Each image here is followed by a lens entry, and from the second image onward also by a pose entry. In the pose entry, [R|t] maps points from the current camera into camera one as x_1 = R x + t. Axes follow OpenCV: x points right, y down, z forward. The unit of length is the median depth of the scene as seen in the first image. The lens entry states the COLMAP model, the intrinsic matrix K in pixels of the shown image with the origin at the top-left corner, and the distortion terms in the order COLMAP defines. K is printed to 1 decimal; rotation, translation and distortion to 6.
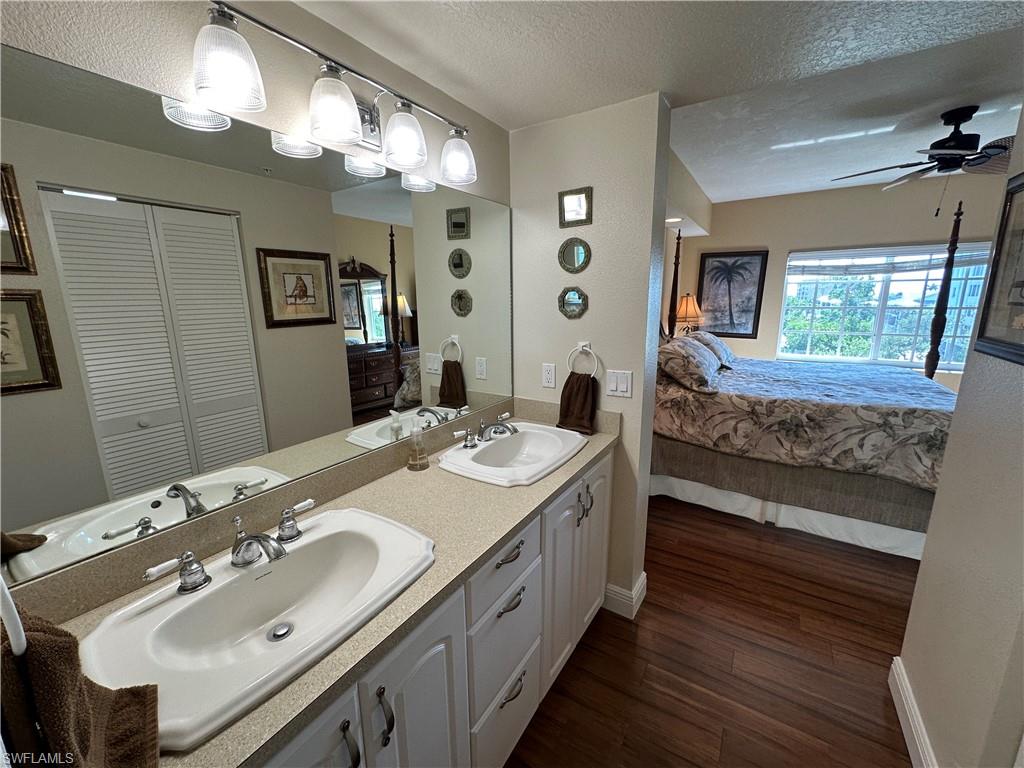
lens RADIAL K [[411.3, 0, 511.2], [0, 411.3, 382.9], [0, 0, 1]] dist [-0.002124, -0.000546]
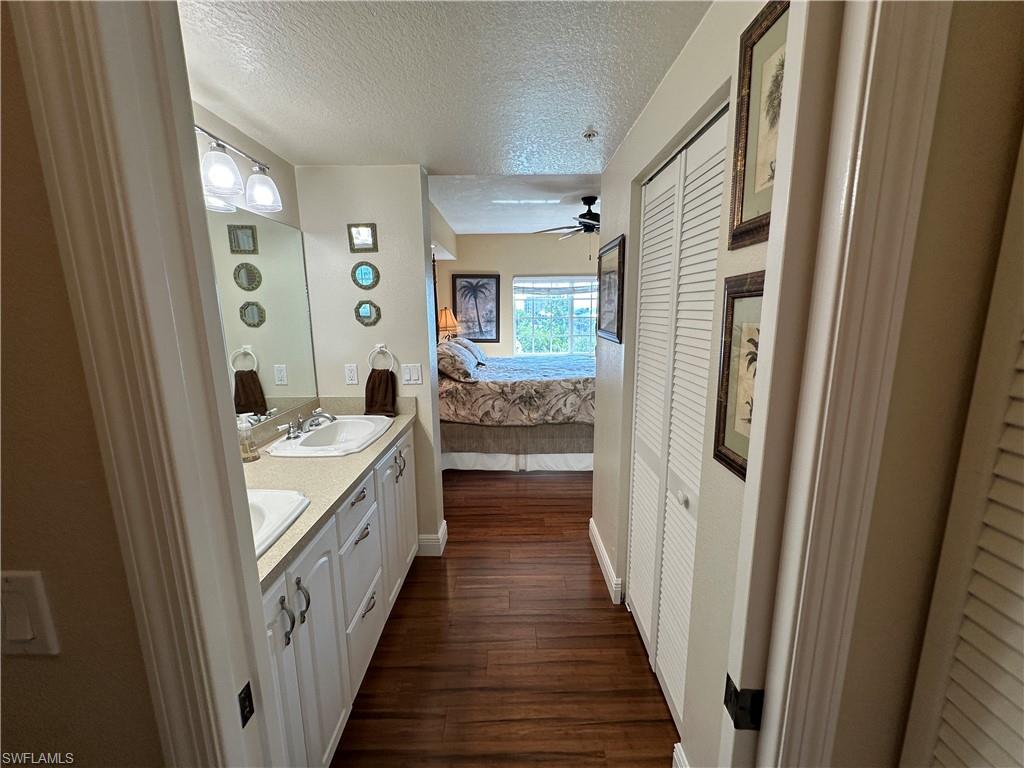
lens RADIAL K [[411.3, 0, 515.2], [0, 411.3, 384.0], [0, 0, 1]] dist [-0.002124, -0.000546]
pose [[0.839127, -0.095779, 0.535436, -0.139425], [0.112674, 0.993631, 0.001161, 0.057482], [-0.532137, 0.059356, 0.844575, -0.234321]]
